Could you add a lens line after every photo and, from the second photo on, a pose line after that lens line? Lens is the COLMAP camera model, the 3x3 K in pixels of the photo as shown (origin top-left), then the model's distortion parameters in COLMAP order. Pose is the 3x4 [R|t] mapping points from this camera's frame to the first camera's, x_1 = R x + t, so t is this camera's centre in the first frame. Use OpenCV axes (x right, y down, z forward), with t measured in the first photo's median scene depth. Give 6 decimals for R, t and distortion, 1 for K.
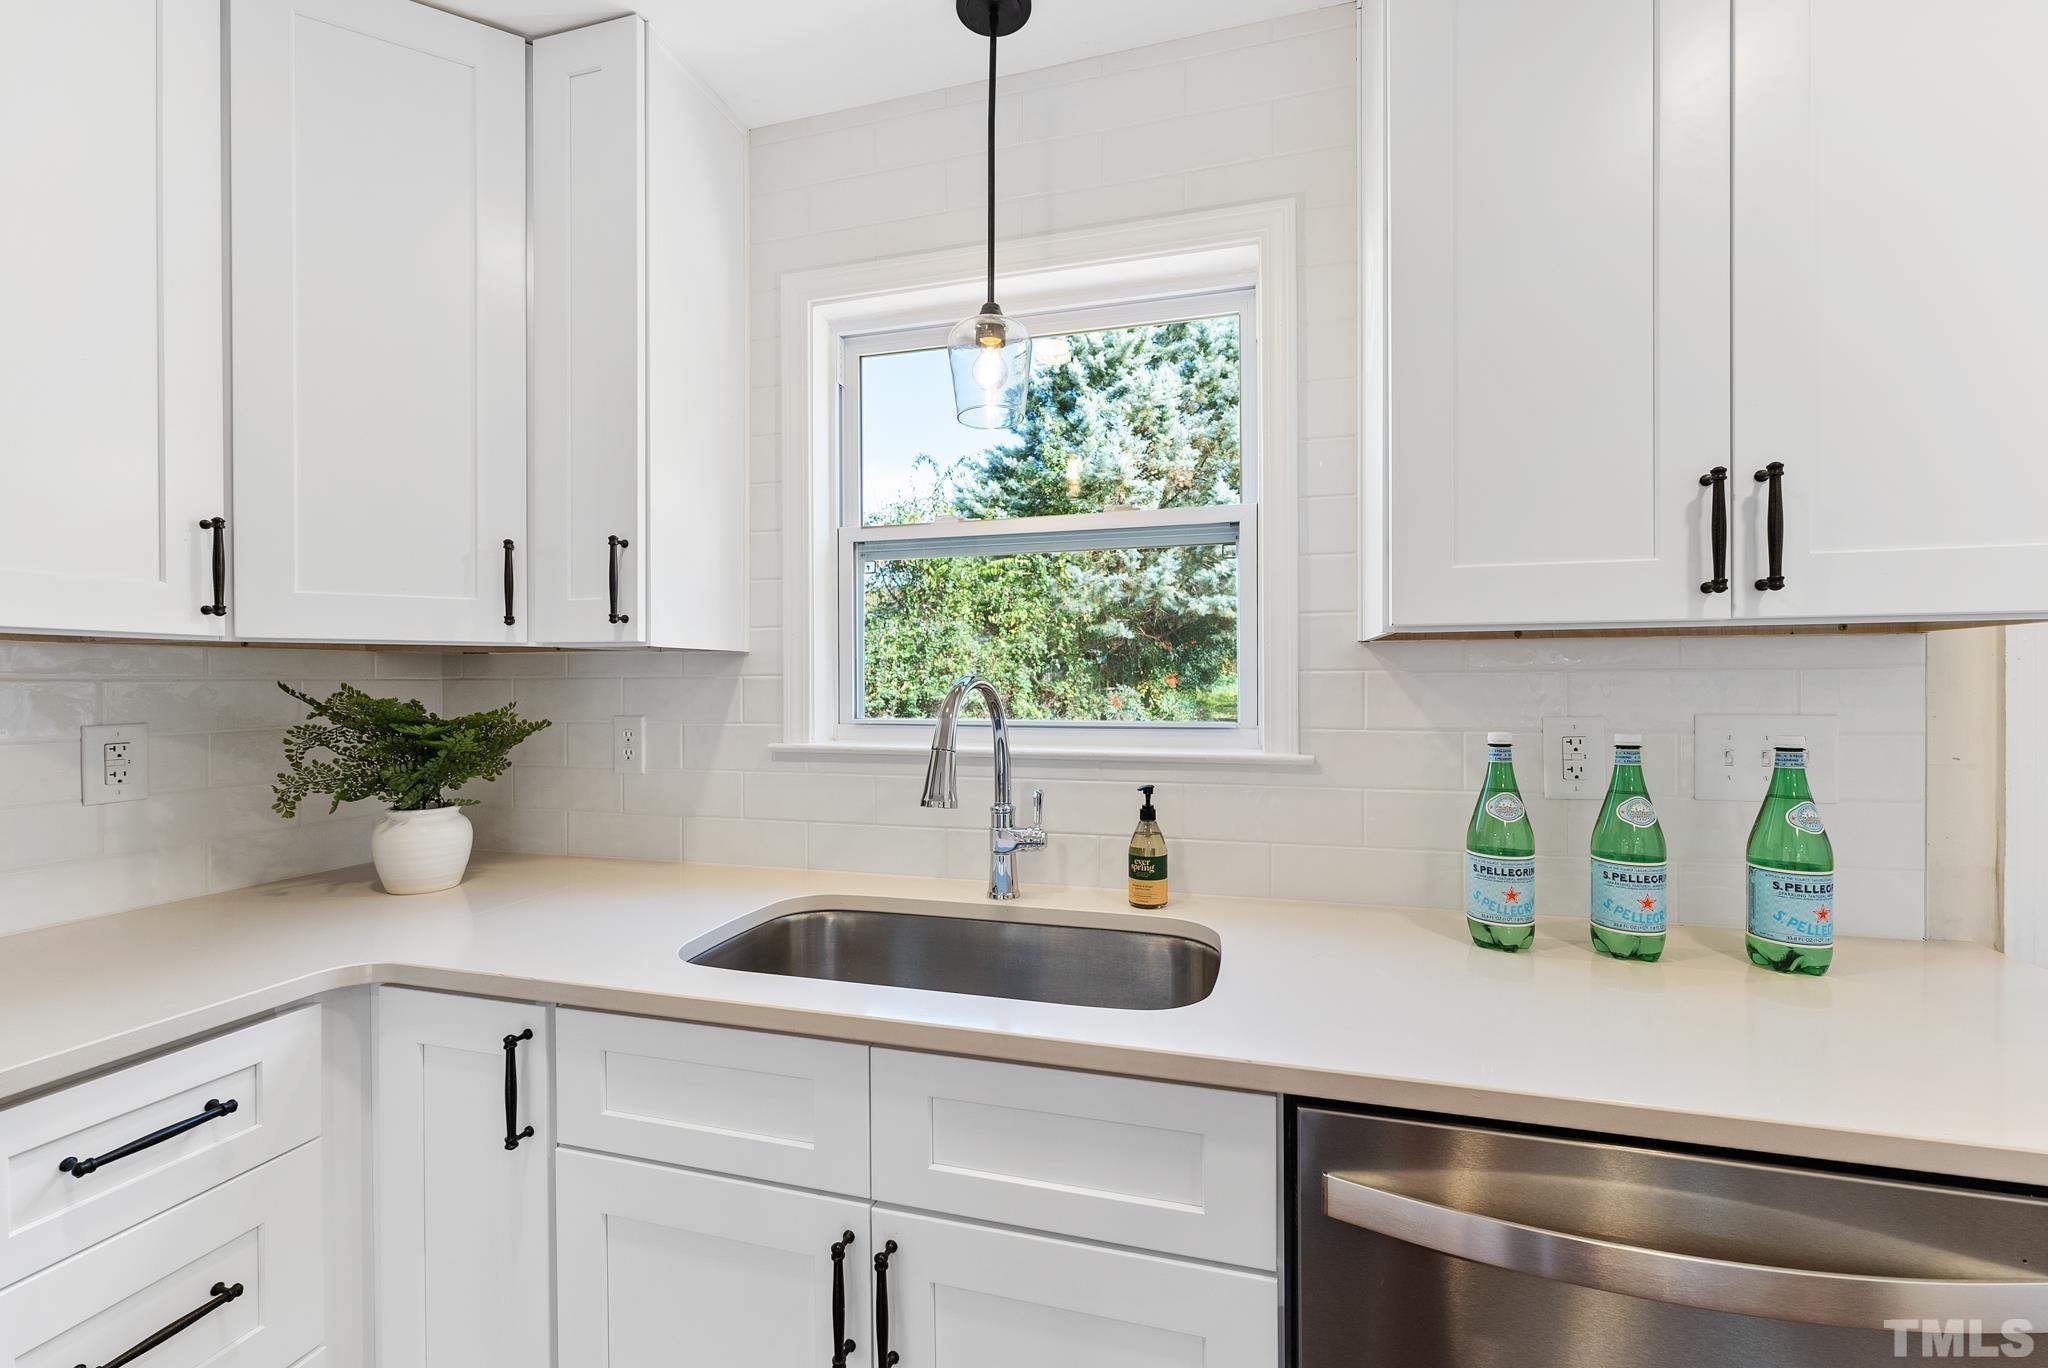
lens RADIAL K [[833.4, 0, 1023.8], [0, 833.4, 702.1], [0, 0, 1]] dist [-0.002444, -0.000436]
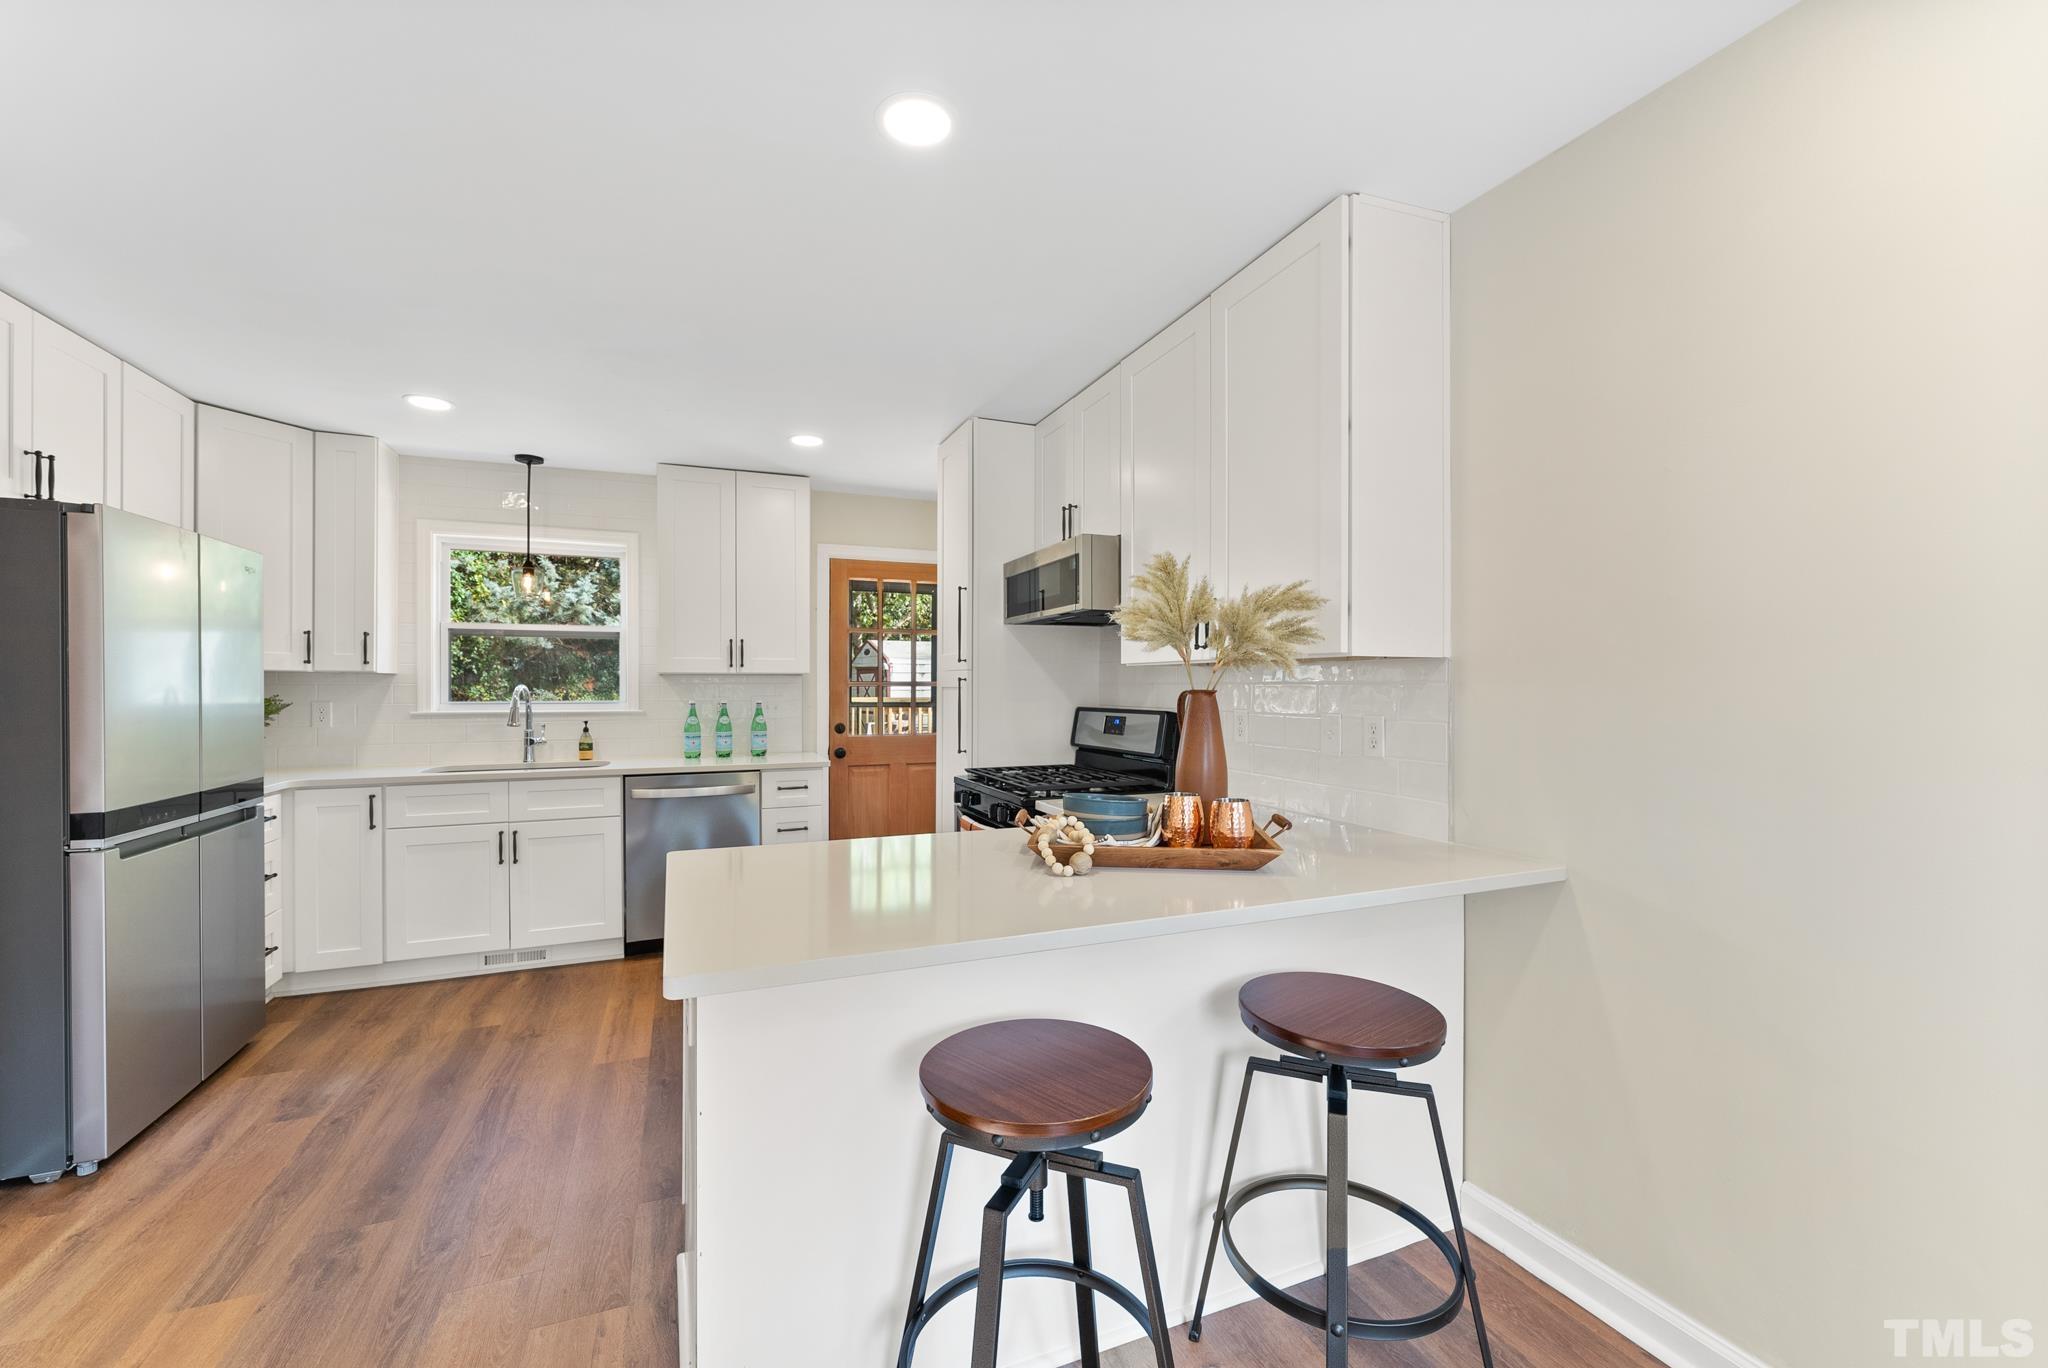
lens RADIAL K [[830.1, 0, 1017.9], [0, 830.1, 684.3], [0, 0, 1]] dist [0.000166, -0.000319]
pose [[0.793155, 0.005177, 0.608998, -0.401792], [0.011388, 0.999663, -0.023330, 0.050371], [-0.608913, 0.025440, 0.792829, -2.129279]]
